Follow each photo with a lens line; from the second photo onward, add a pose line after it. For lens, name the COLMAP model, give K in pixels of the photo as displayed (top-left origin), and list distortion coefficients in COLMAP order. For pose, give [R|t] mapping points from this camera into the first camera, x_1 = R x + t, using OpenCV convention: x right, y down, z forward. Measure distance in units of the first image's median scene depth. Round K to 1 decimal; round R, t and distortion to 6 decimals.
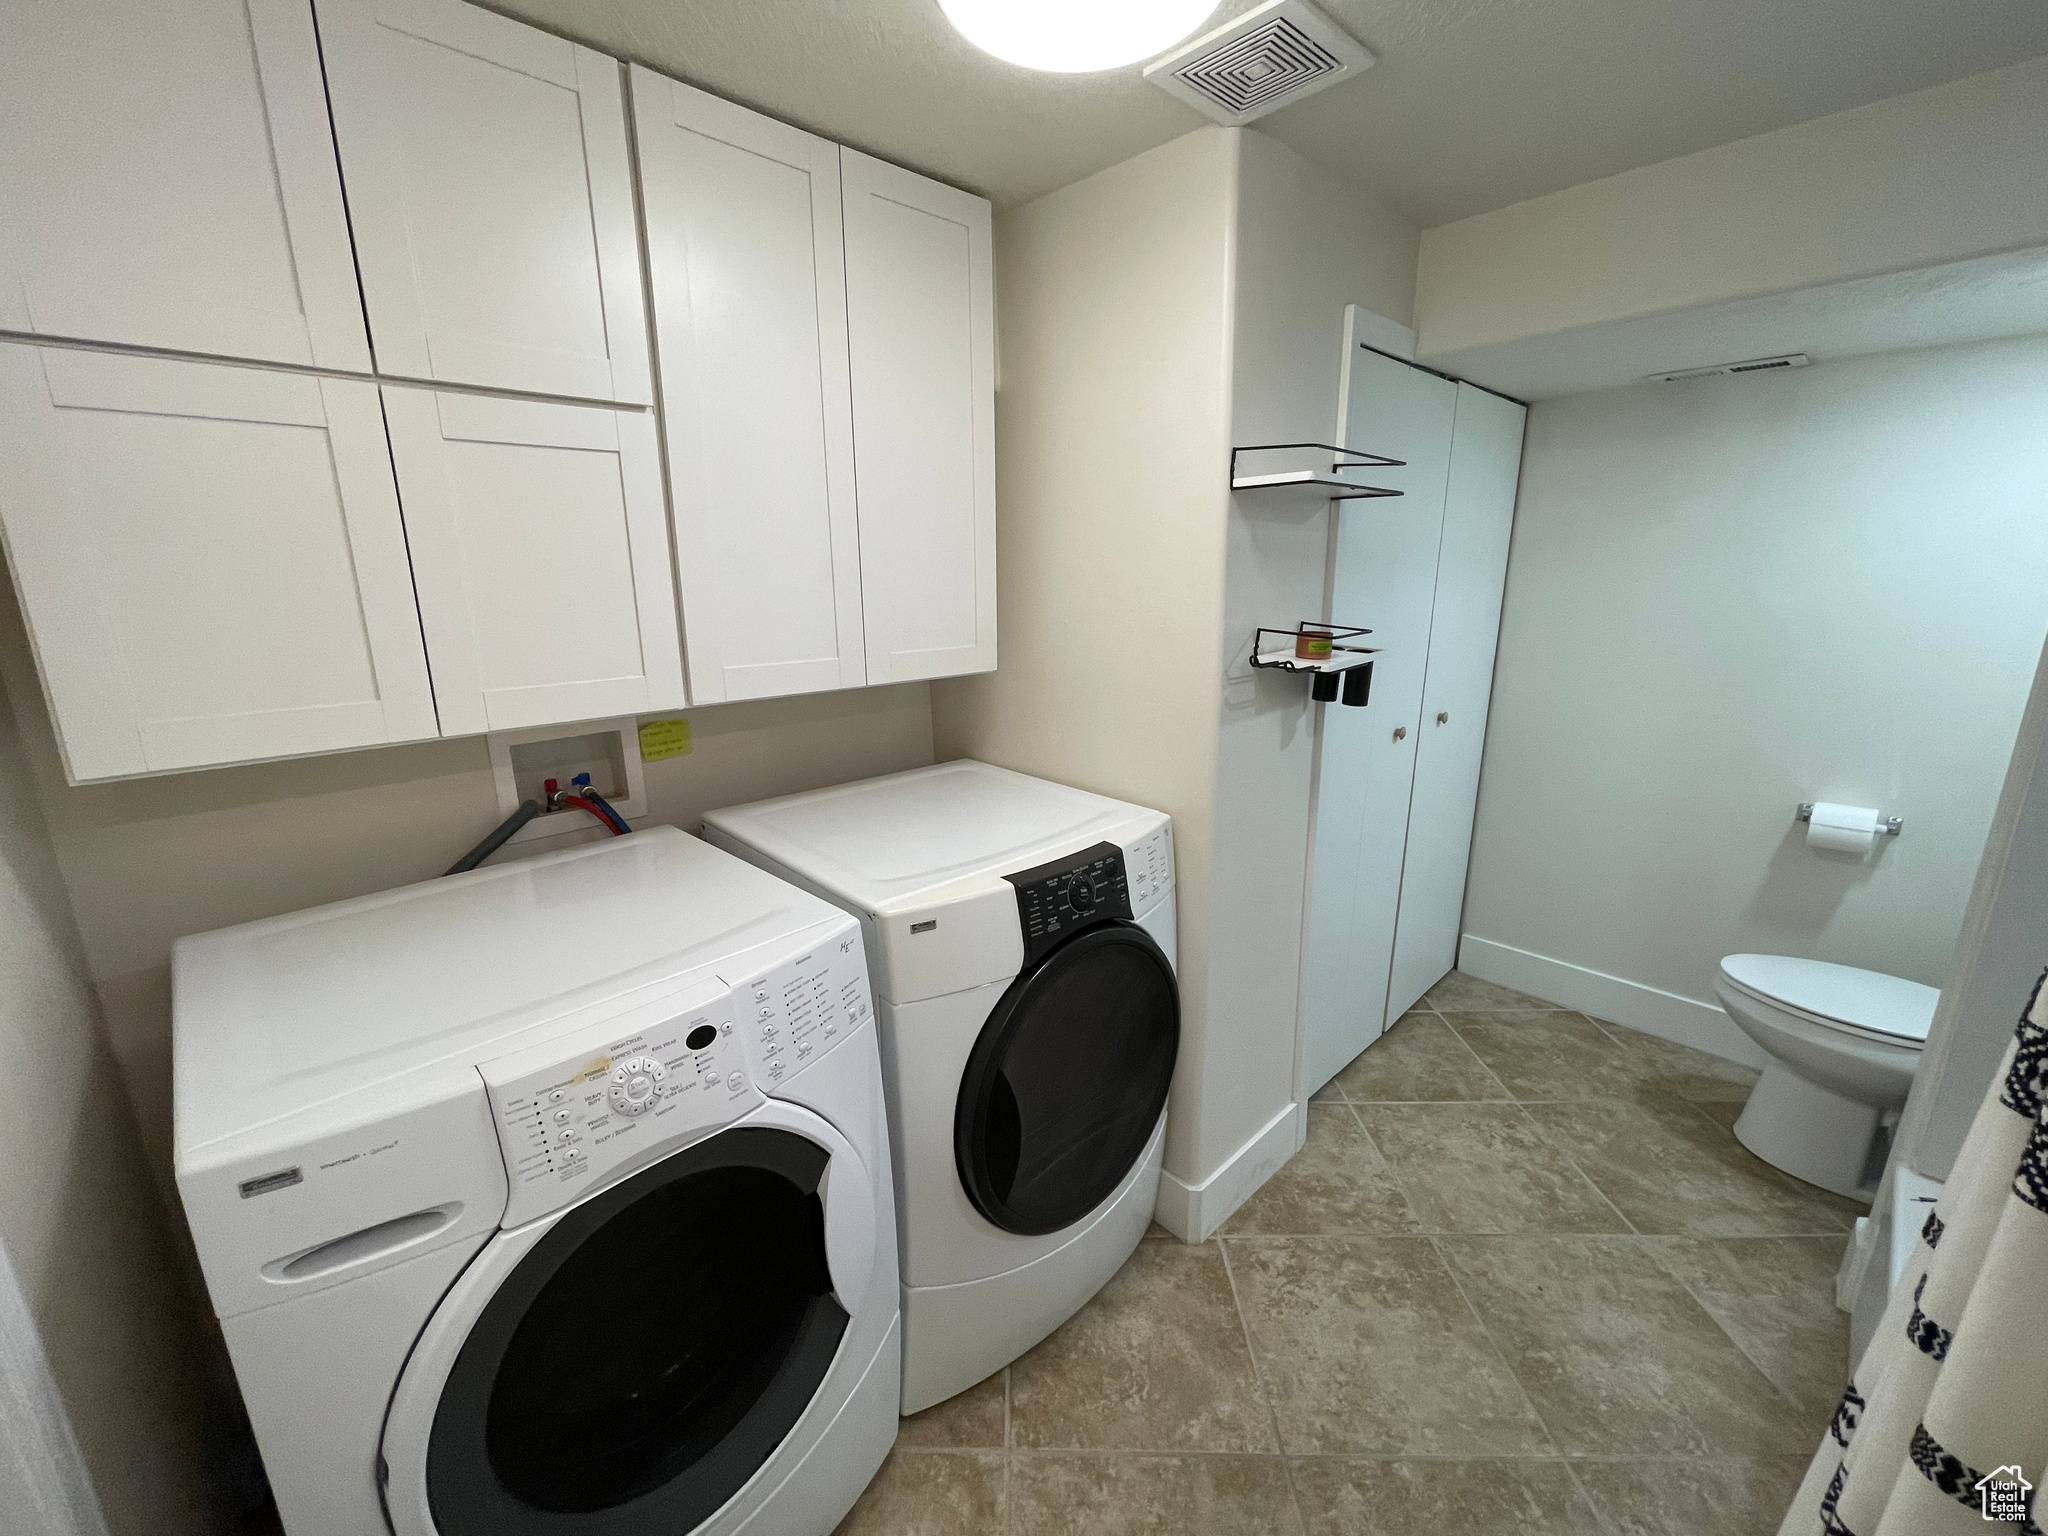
lens RADIAL K [[822.6, 0, 1010.4], [0, 822.6, 765.7], [0, 0, 1]] dist [0.009758, -0.004864]
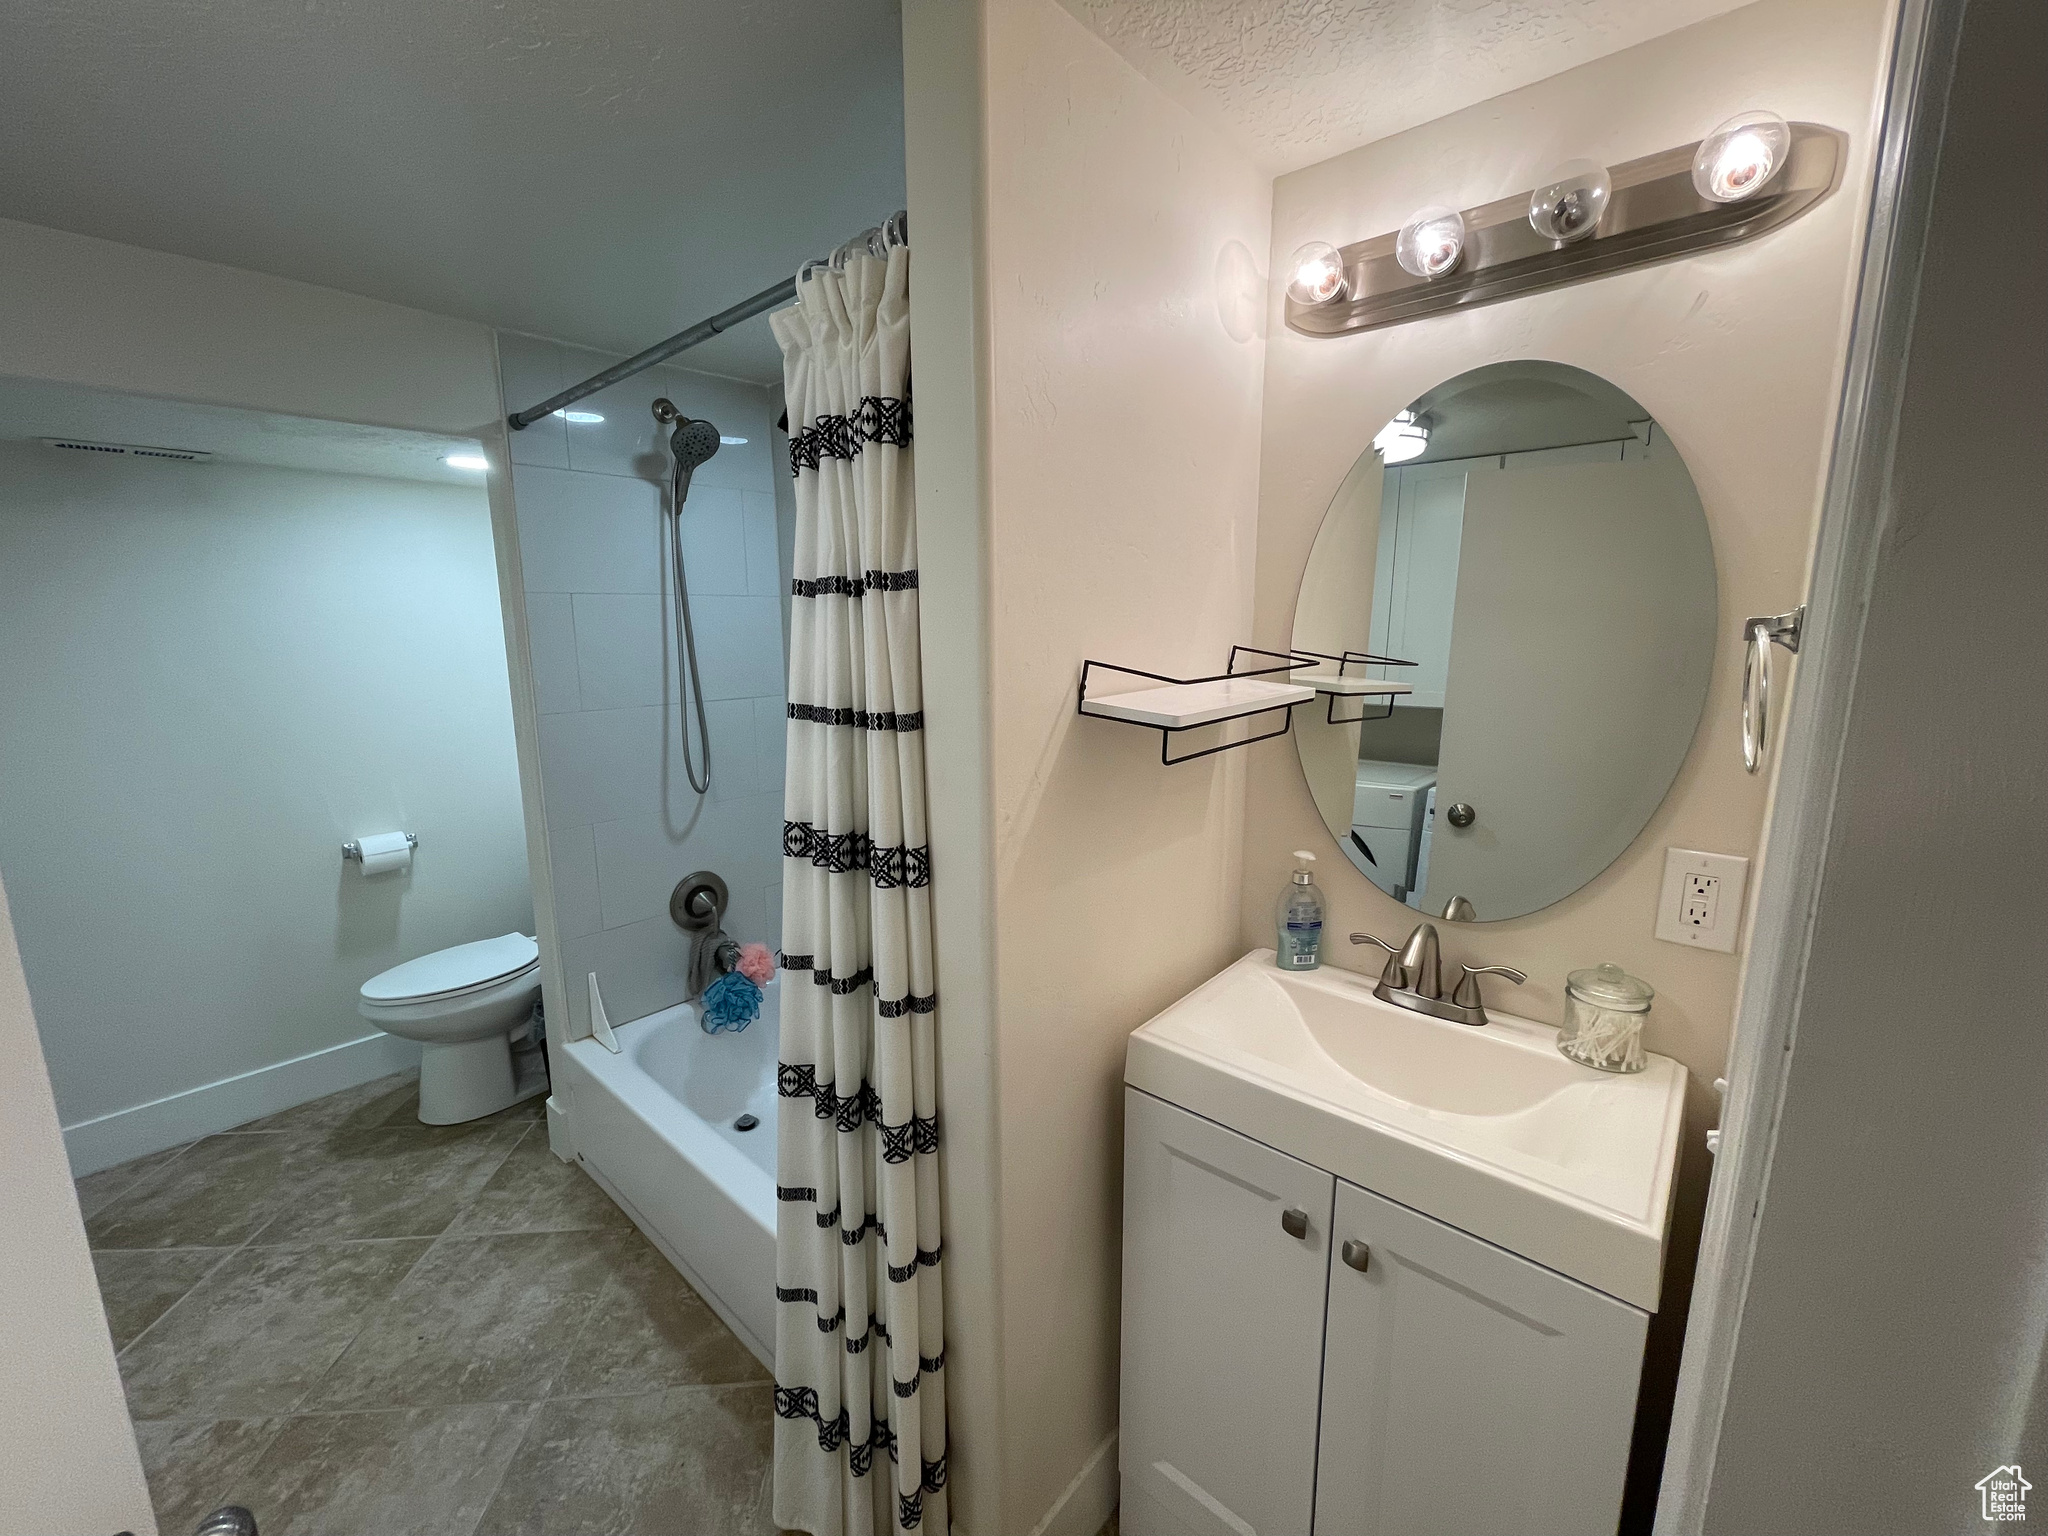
lens RADIAL K [[822.6, 0, 1010.4], [0, 822.6, 765.7], [0, 0, 1]] dist [0.009758, -0.004864]
pose [[-0.081874, -0.164696, 0.982940, -0.275867], [0.246074, 0.952377, 0.180071, -0.044123], [-0.965787, 0.256619, -0.037448, 0.130444]]
